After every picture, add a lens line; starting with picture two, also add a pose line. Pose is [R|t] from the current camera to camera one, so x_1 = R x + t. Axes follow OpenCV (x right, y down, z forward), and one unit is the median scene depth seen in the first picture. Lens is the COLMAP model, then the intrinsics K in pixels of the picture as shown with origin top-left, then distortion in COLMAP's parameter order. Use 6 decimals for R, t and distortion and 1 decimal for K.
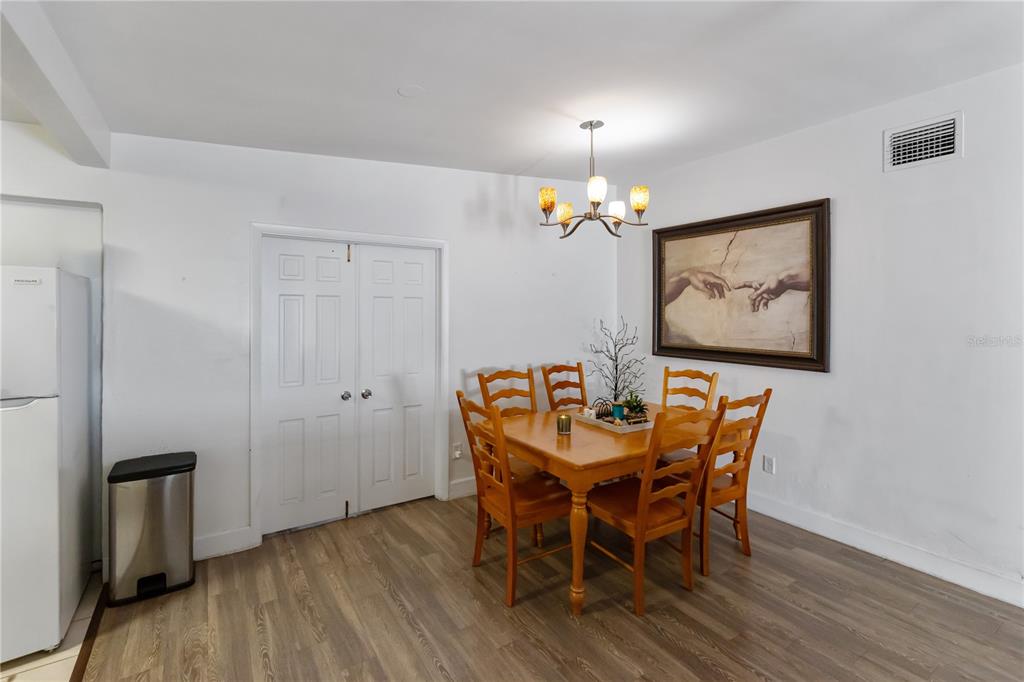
lens RADIAL K [[471.8, 0, 516.5], [0, 471.8, 312.3], [0, 0, 1]] dist [0.002186, -0.000323]
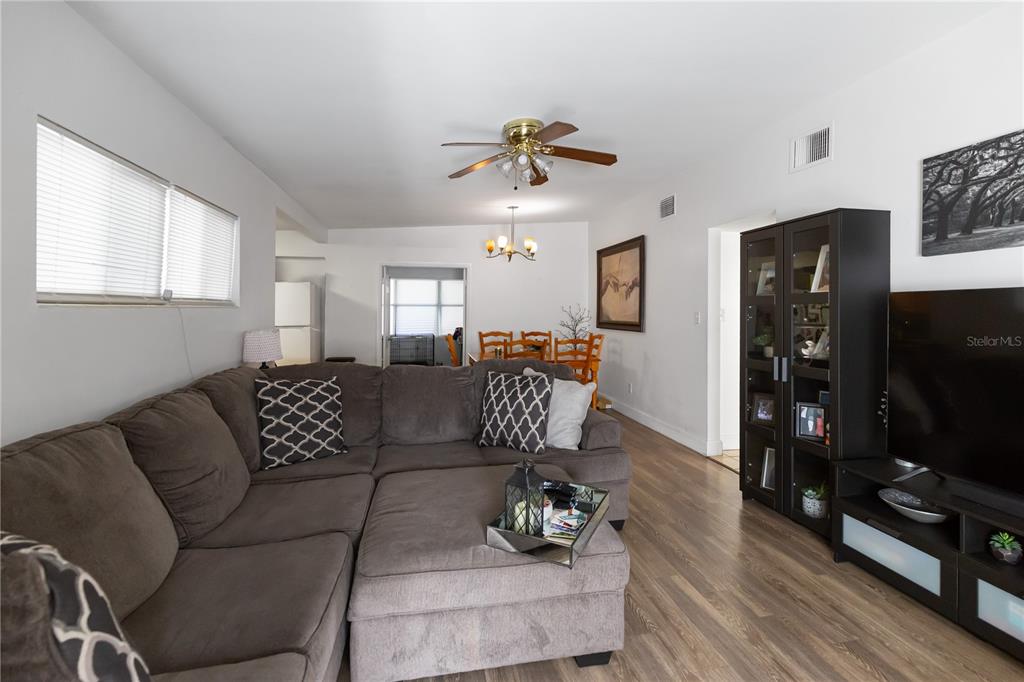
lens RADIAL K [[471.8, 0, 516.5], [0, 471.8, 312.3], [0, 0, 1]] dist [0.002186, -0.000323]
pose [[0.926696, 0.002499, -0.375805, 1.045051], [-0.002282, 0.999997, 0.001024, 0.059889], [0.375806, -0.000091, 0.926698, -0.983285]]
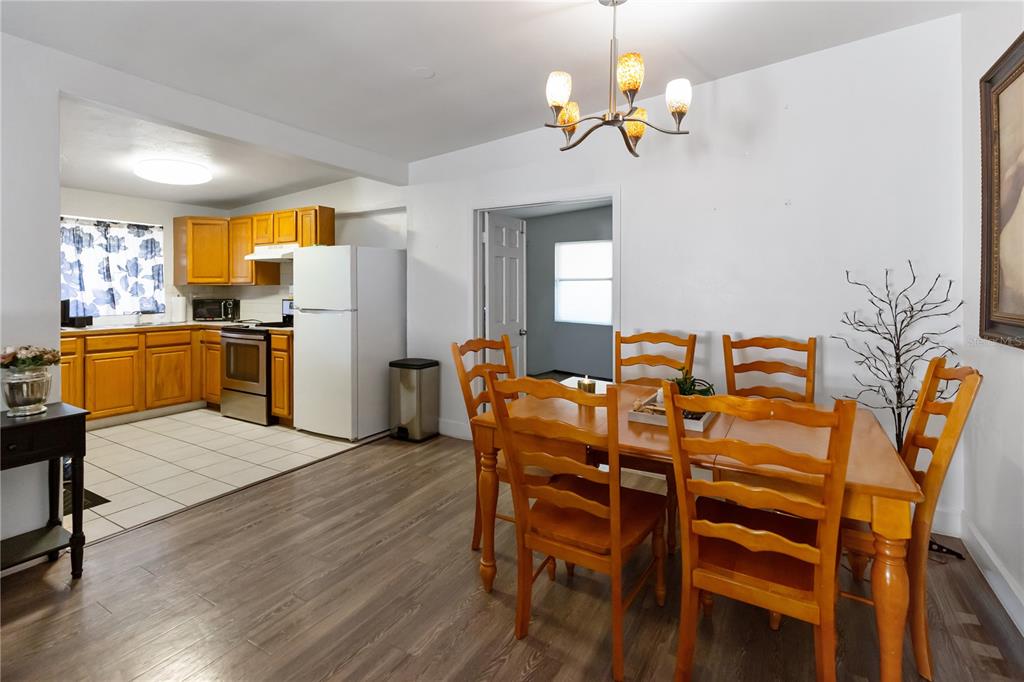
lens RADIAL K [[479.4, 0, 523.9], [0, 479.4, 296.7], [0, 0, 1]] dist [-0.000724, -0.000464]
pose [[0.444442, 0.014309, -0.895694, 0.849201], [0.000604, 0.999867, 0.016273, 0.065857], [0.895808, -0.007773, 0.444374, 0.590014]]
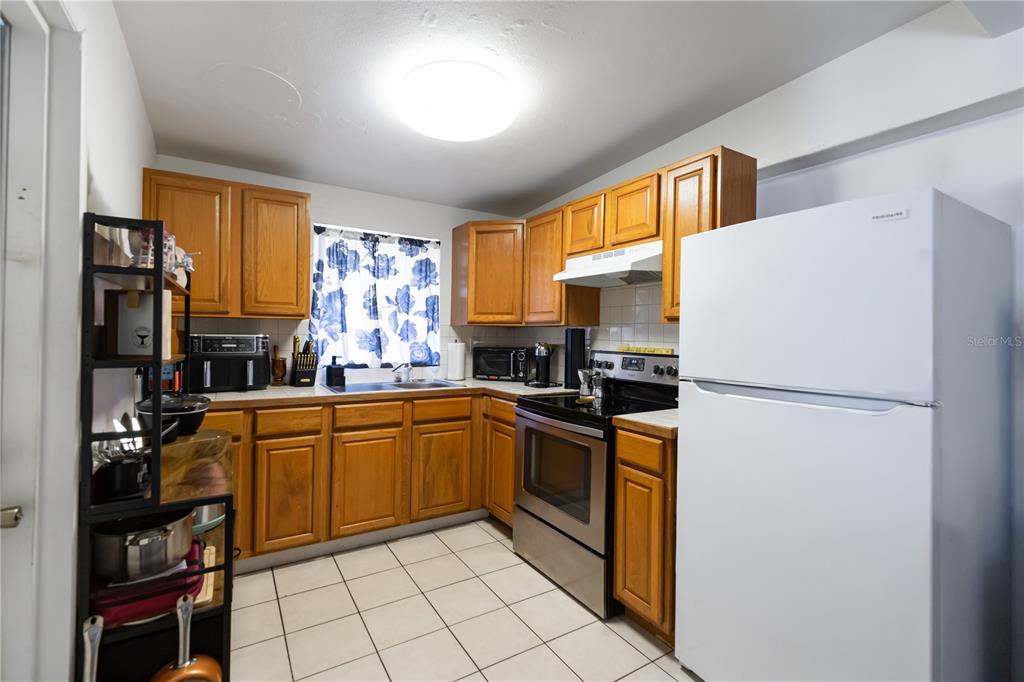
lens RADIAL K [[460.3, 0, 515.1], [0, 460.3, 335.1], [0, 0, 1]] dist [0.001640, 0.000085]
pose [[-0.028919, 0.002744, -0.999578, -0.304411], [-0.013405, 0.999905, 0.003133, 0.069903], [0.999492, 0.013490, -0.028880, 0.387931]]
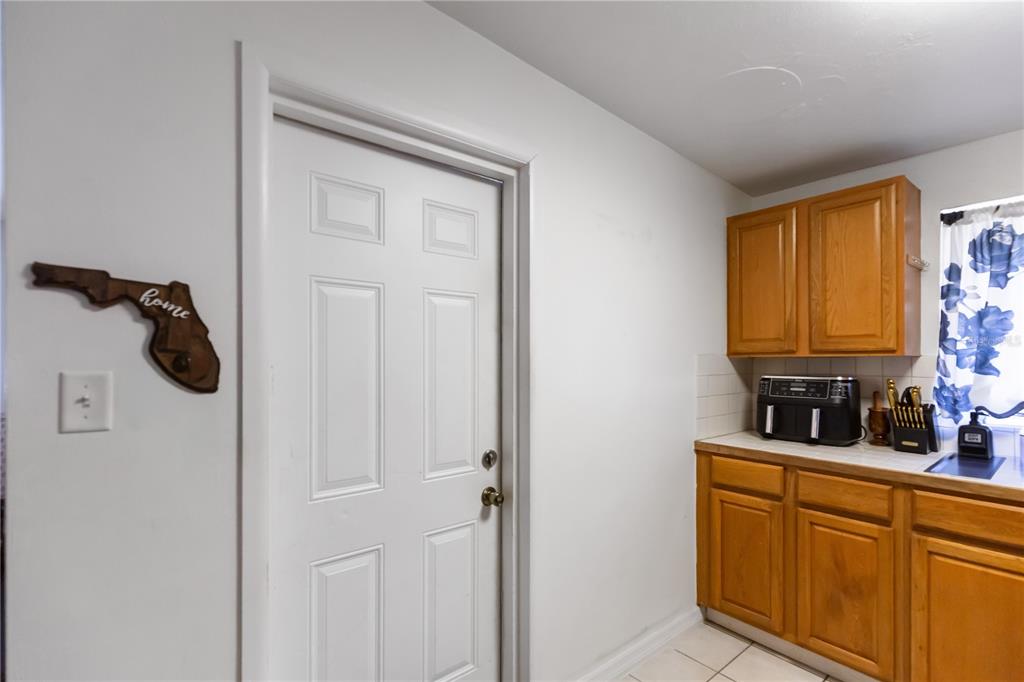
lens RADIAL K [[470.9, 0, 514.2], [0, 470.9, 361.9], [0, 0, 1]] dist [0.001773, 0.000284]
pose [[-0.995560, 0.002812, -0.094087, -0.663290], [0.002430, 0.999988, 0.004176, 0.047493], [0.094097, 0.003929, -0.995555, 0.573956]]
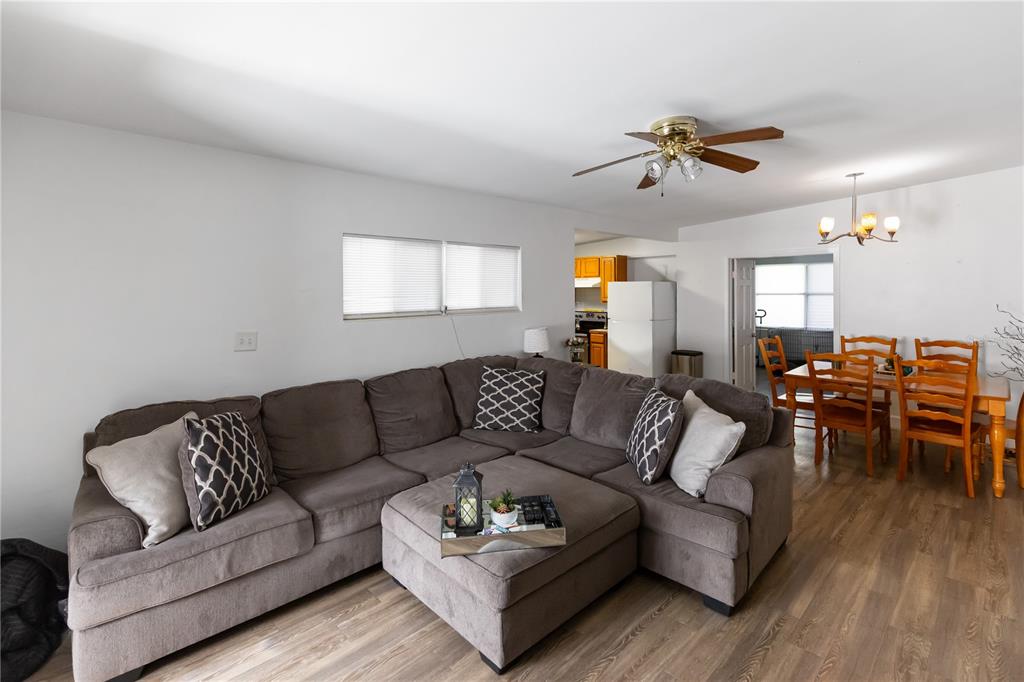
lens RADIAL K [[479.0, 0, 519.2], [0, 479.0, 293.2], [0, 0, 1]] dist [0.001591, -0.000096]
pose [[0.184526, 0.003430, -0.982822, 1.651692], [0.007142, 0.999963, 0.004831, -0.030503], [0.982802, -0.007911, 0.184494, -0.408462]]
